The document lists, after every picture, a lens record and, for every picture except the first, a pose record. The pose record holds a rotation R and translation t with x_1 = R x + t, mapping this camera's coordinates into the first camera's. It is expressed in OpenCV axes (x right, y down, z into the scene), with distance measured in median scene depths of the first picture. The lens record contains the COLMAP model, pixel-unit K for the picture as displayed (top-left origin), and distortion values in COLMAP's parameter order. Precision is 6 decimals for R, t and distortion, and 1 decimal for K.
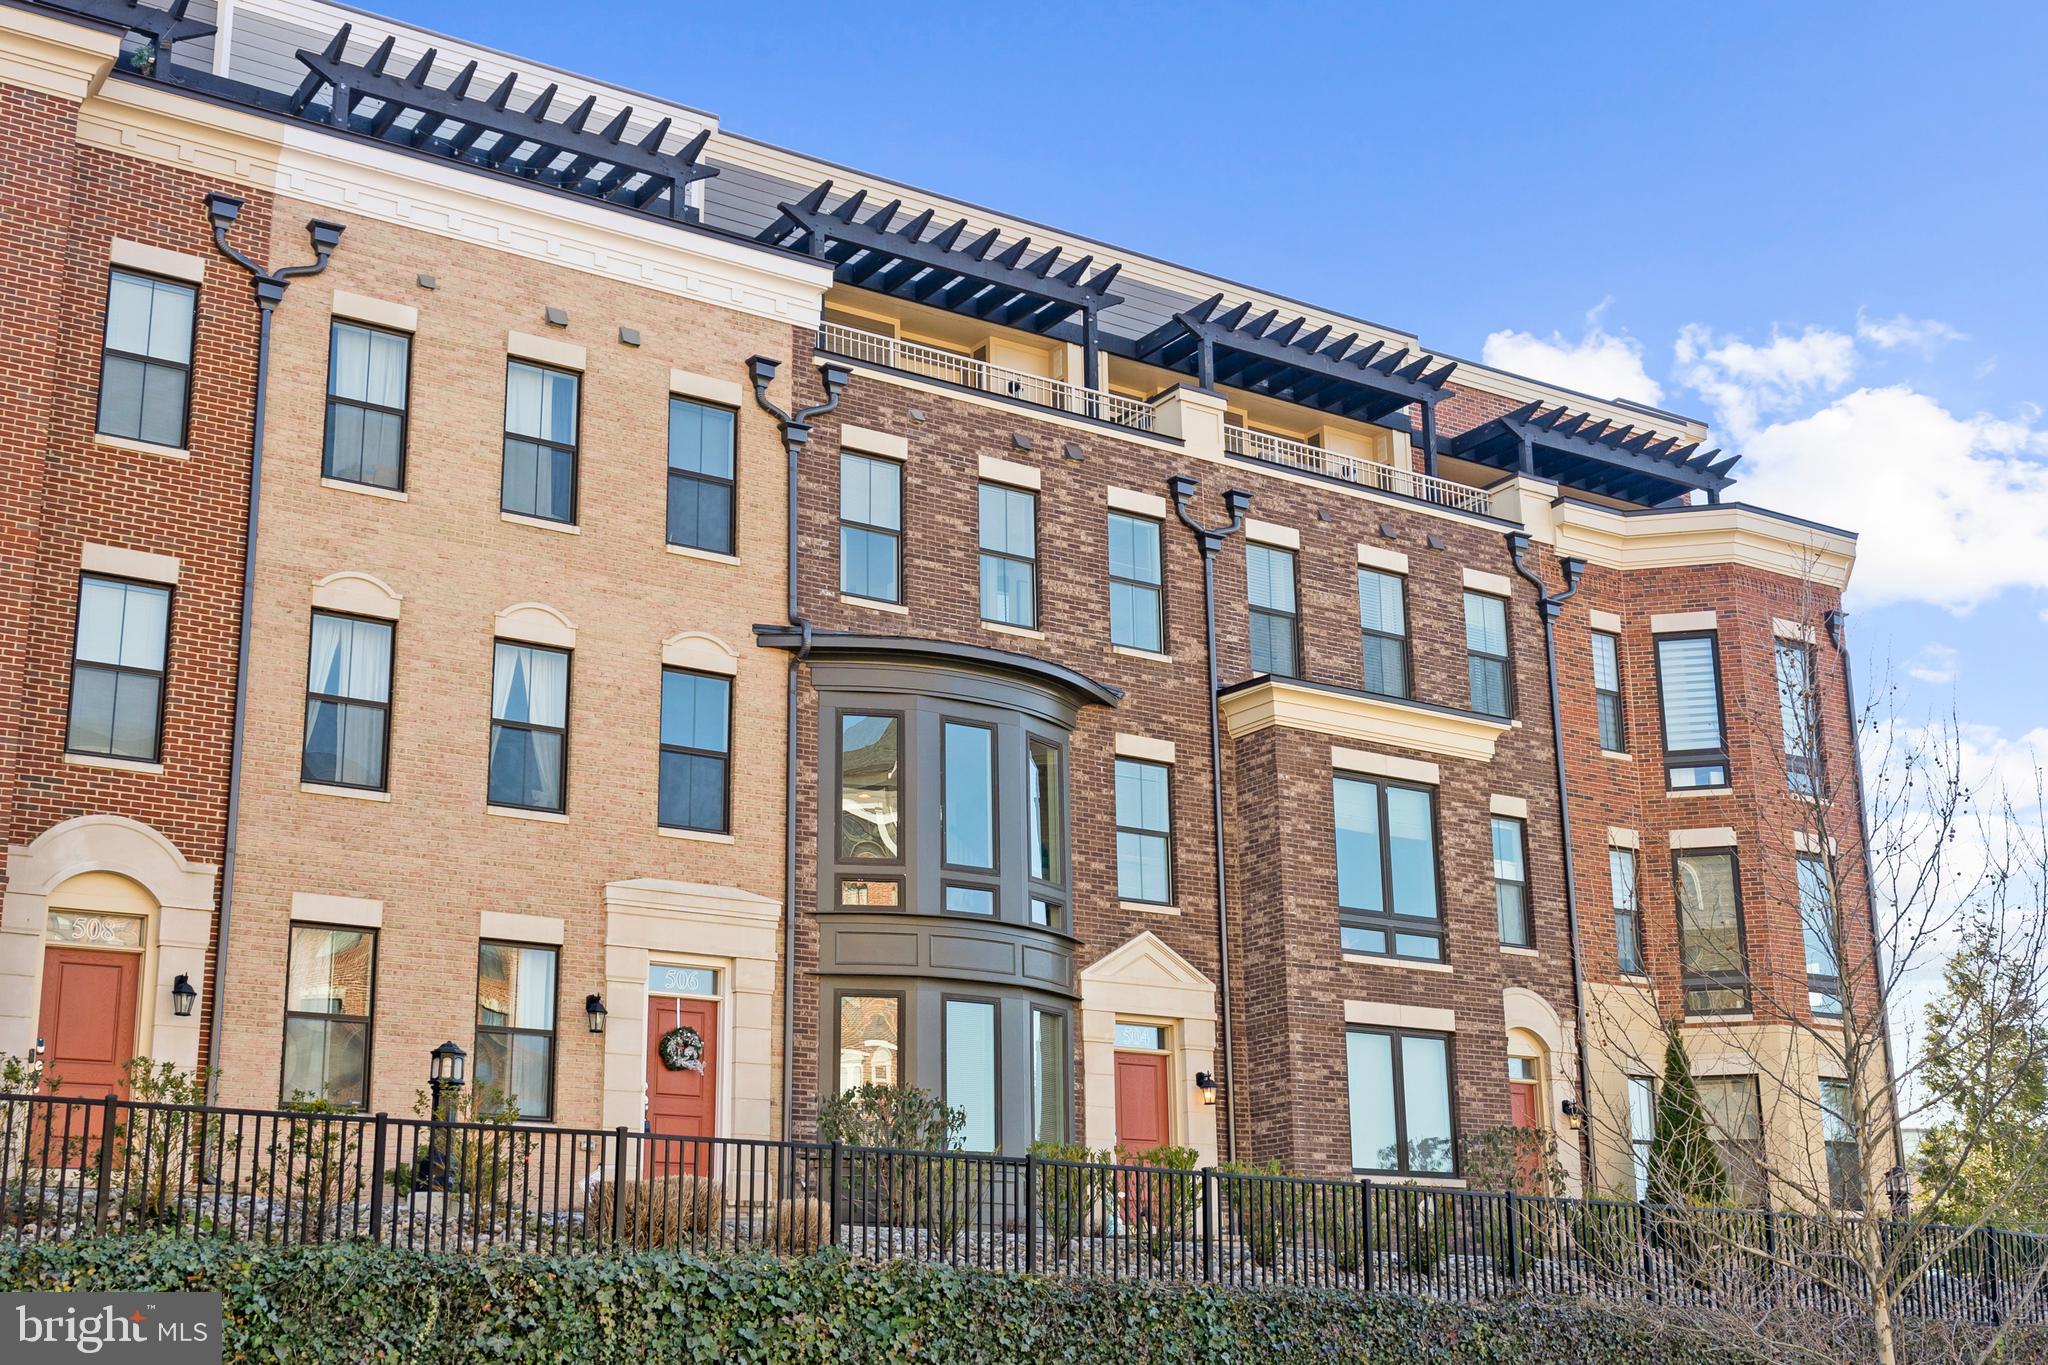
lens RADIAL K [[2442.8, 0, 1022.7], [0, 2442.8, 681.8], [0, 0, 1]] dist [0.005898, 0.006454]
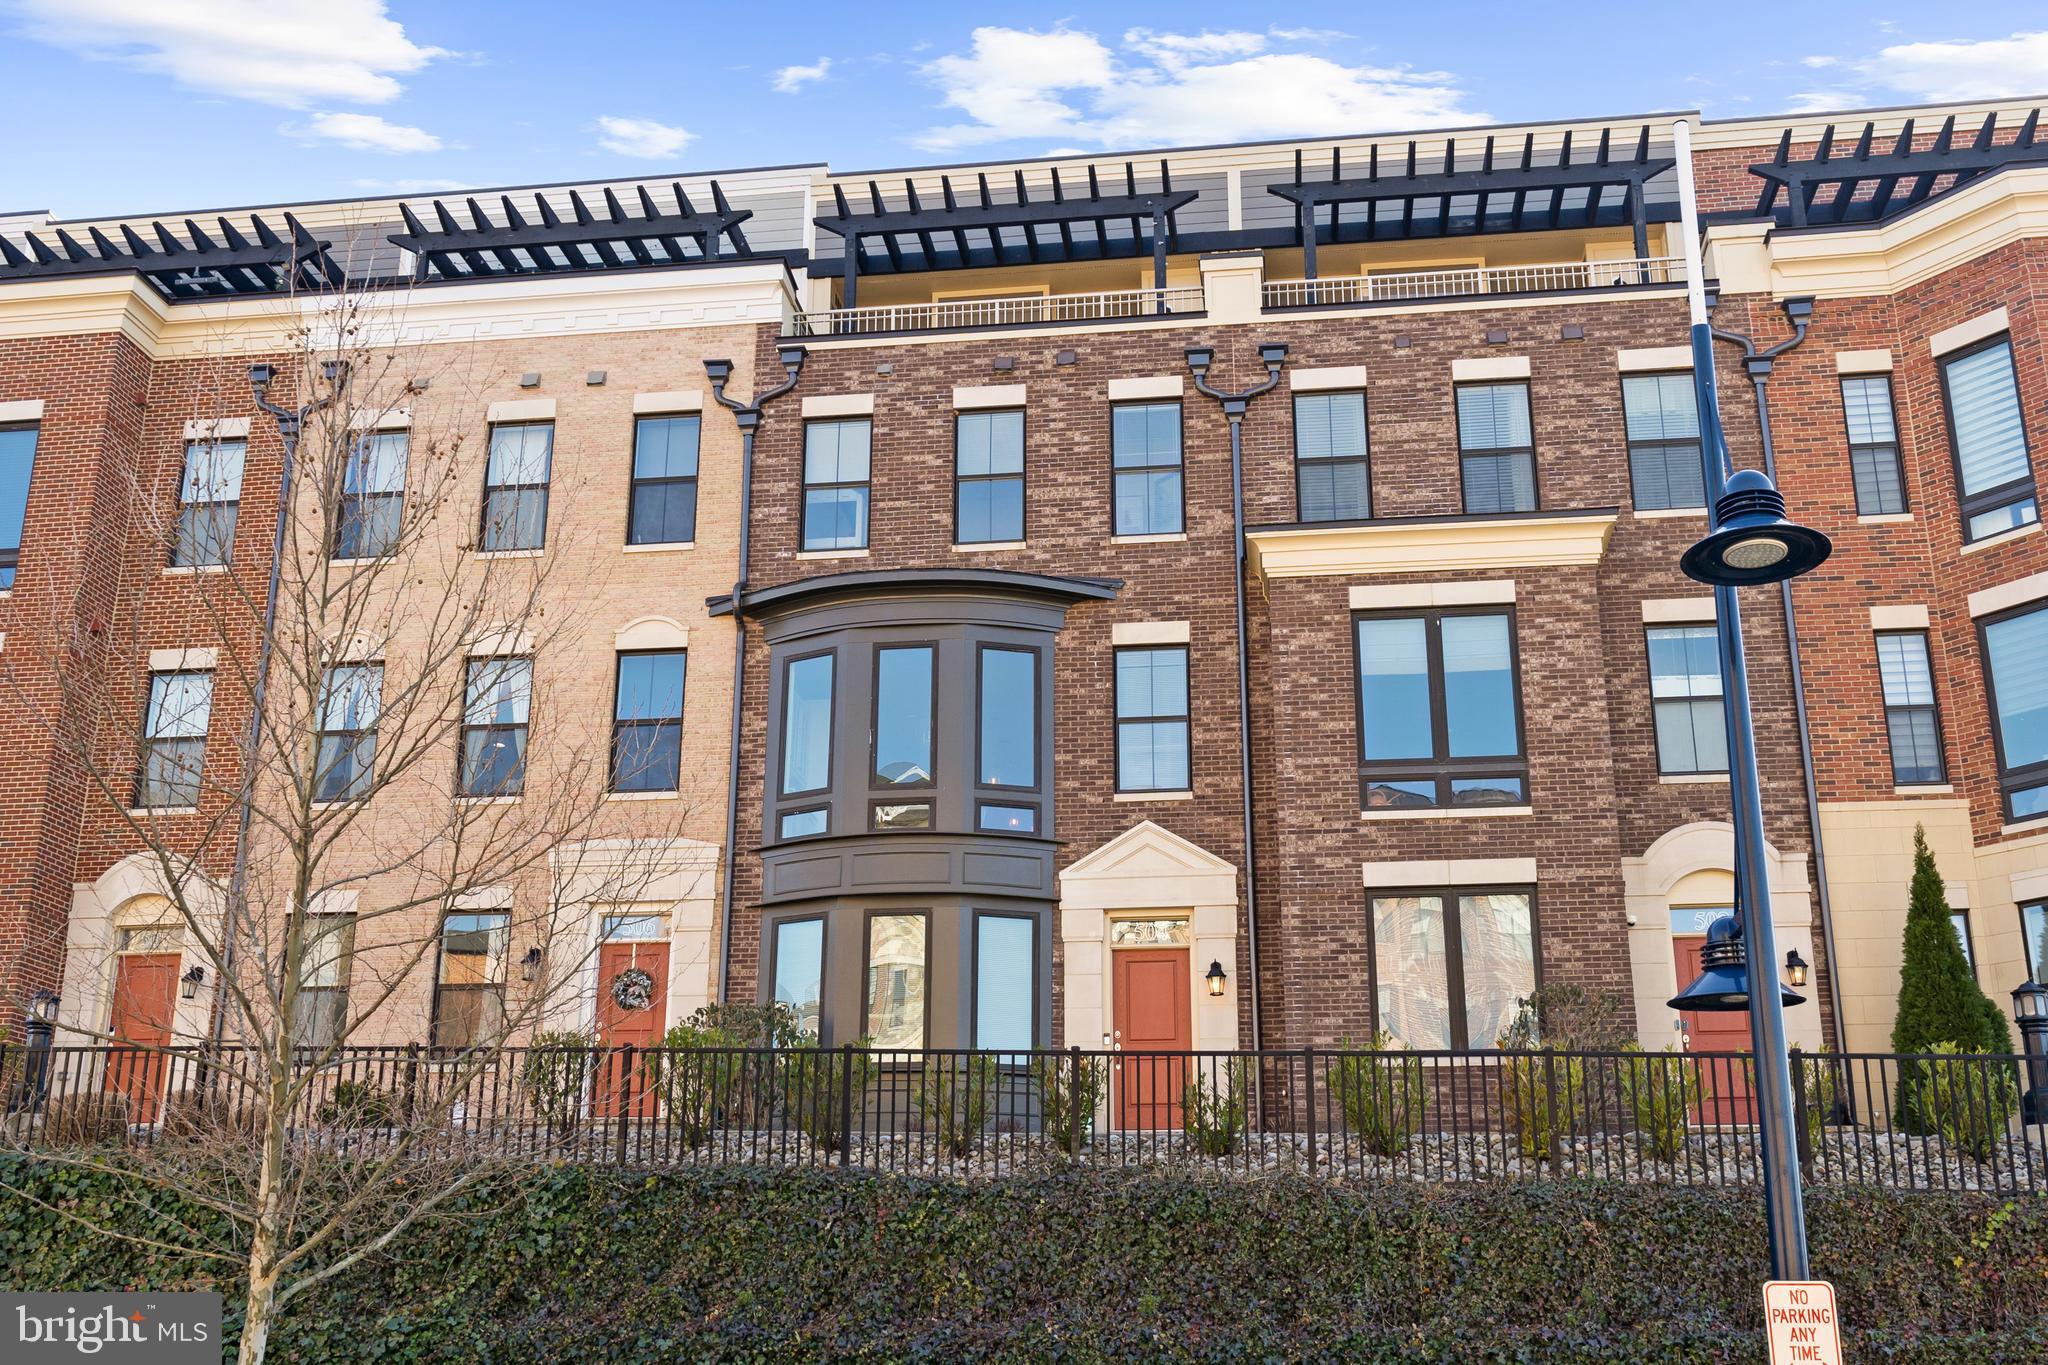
lens RADIAL K [[2052.5, 0, 1024.0], [0, 2052.5, 682.5], [0, 0, 1]] dist [0.002045, -0.009515]
pose [[0.747636, -0.199133, -0.633551, 0.525030], [0.170491, 0.979565, -0.106698, 0.124884], [0.641851, -0.028244, 0.766309, 0.354743]]
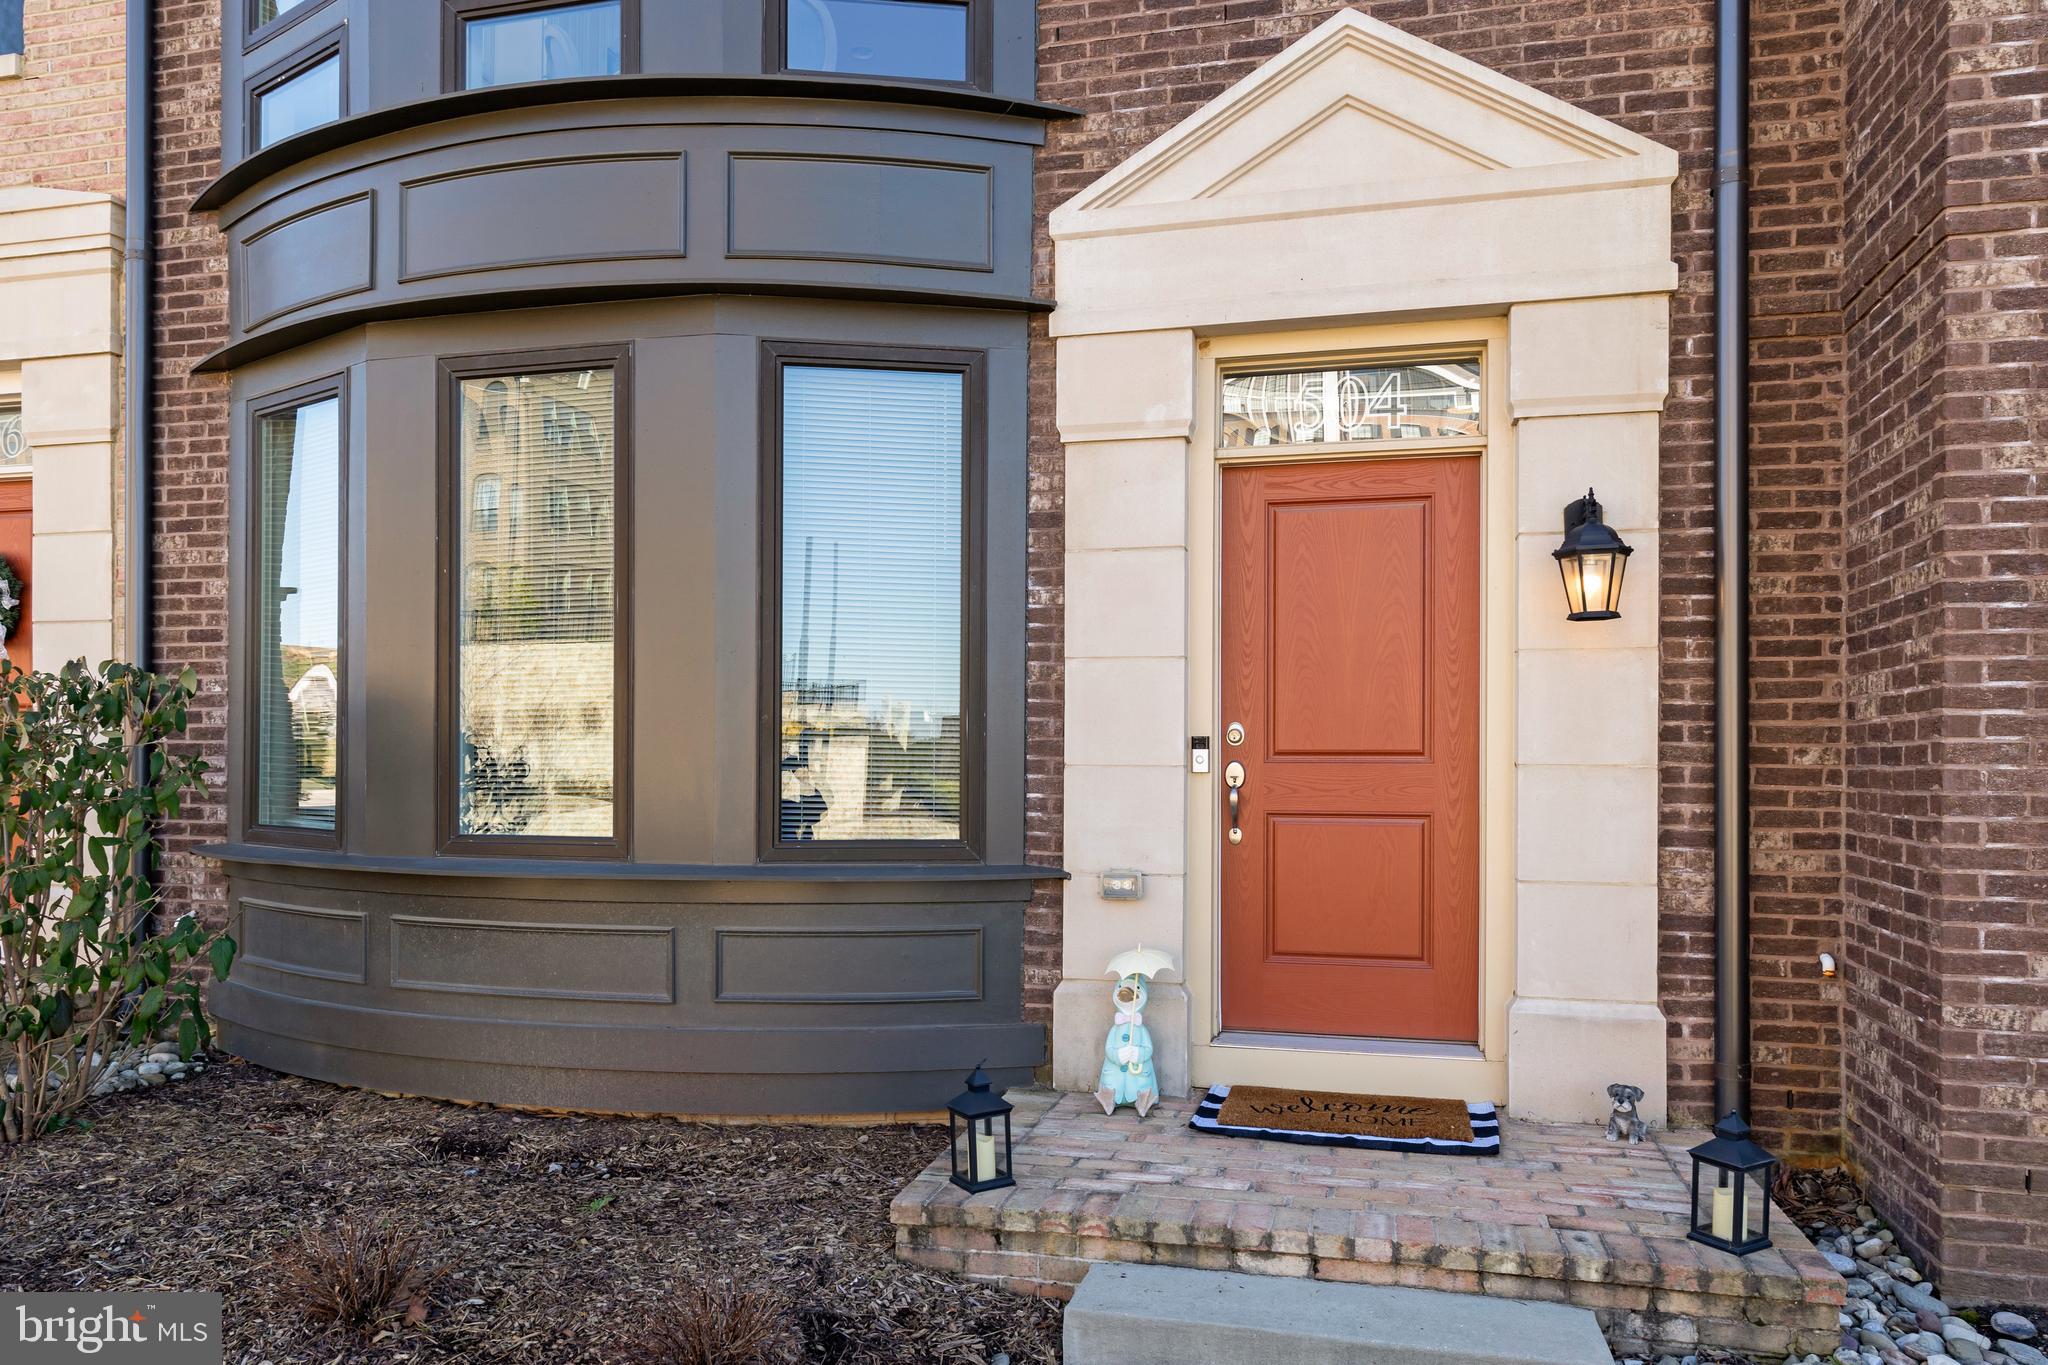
lens RADIAL K [[1421.2, 0, 1018.6], [0, 1421.2, 758.7], [0, 0, 1]] dist [-0.000496, -0.000657]
pose [[0.664937, 0.015282, -0.746743, 0.145248], [0.196817, 0.960869, 0.194919, 0.142623], [0.720501, -0.276580, 0.635910, 0.837813]]
